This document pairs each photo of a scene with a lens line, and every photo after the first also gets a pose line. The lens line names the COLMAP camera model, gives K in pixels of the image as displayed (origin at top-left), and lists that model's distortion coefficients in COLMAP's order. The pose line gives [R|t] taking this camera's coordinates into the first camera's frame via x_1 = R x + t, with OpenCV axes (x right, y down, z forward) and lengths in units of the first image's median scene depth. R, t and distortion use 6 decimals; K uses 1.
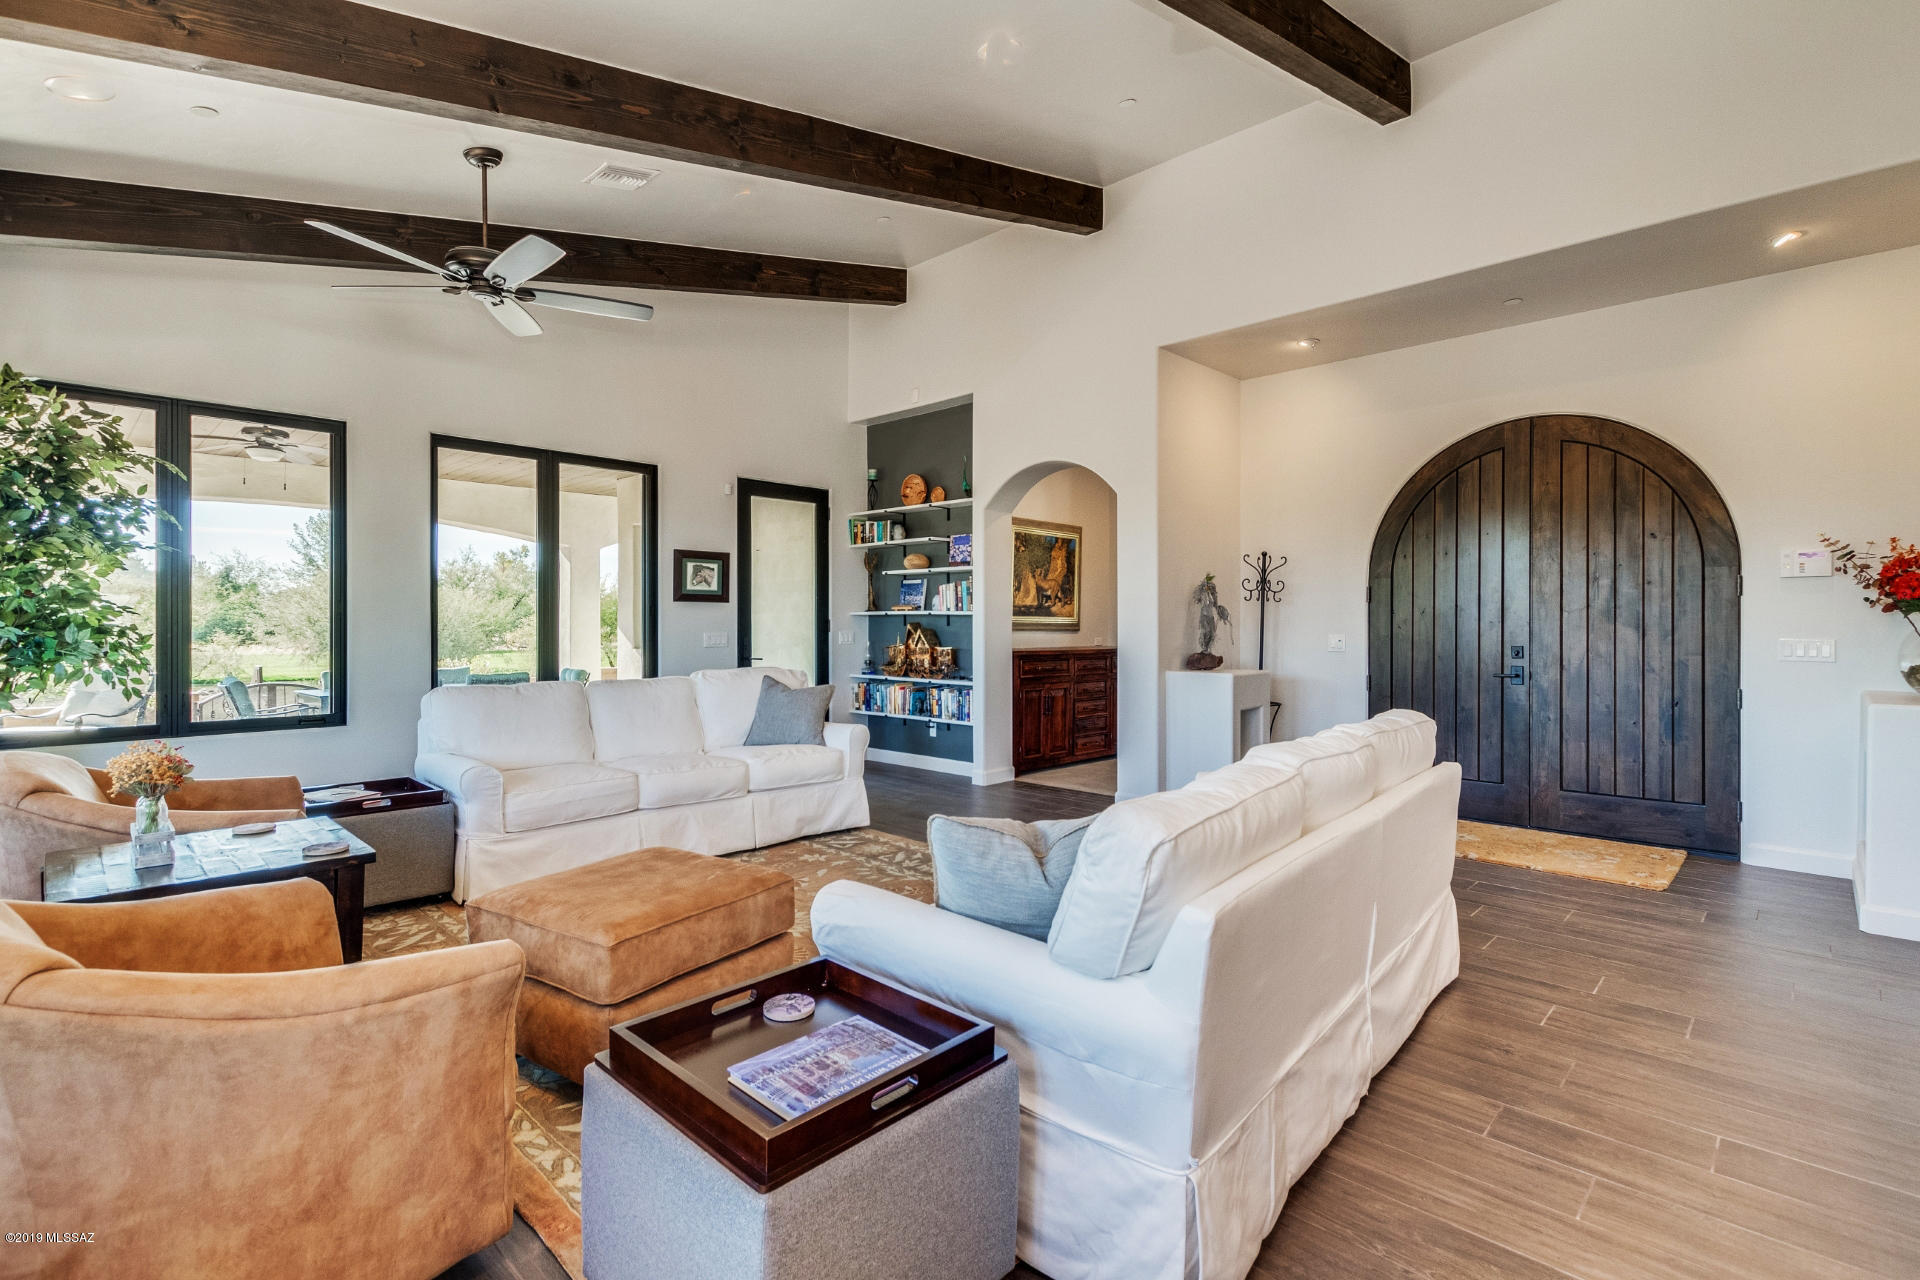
lens RADIAL K [[887.5, 0, 966.4], [0, 887.5, 631.9], [0, 0, 1]] dist [0.003800, 0.001947]
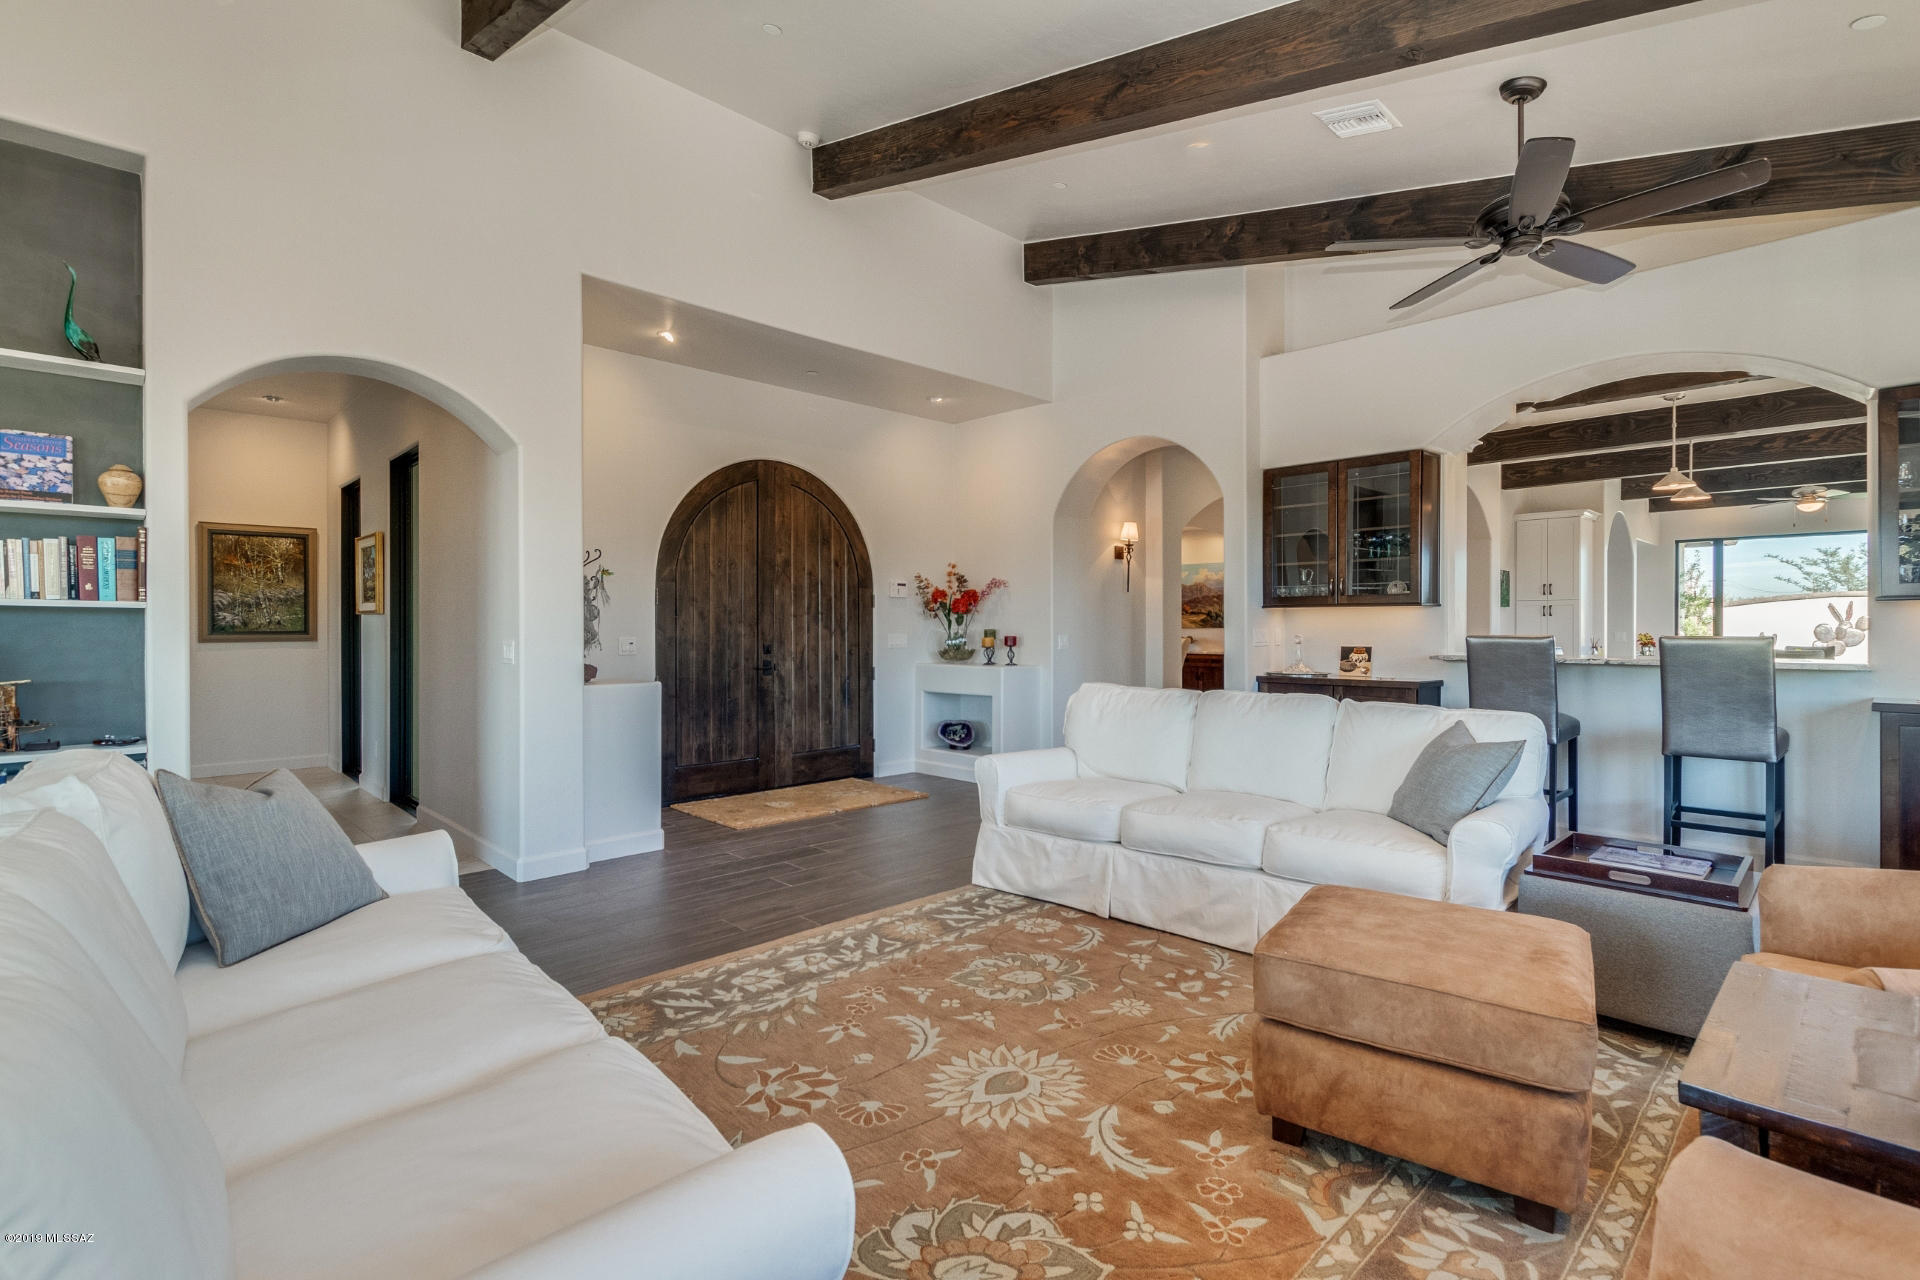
lens RADIAL K [[887.5, 0, 958.7], [0, 887.5, 631.3], [0, 0, 1]] dist [0.003800, 0.001947]
pose [[0.041328, -0.007773, 0.999115, -0.529421], [0.009185, 0.999930, 0.007399, -0.007138], [-0.999103, 0.008871, 0.041397, 0.602664]]
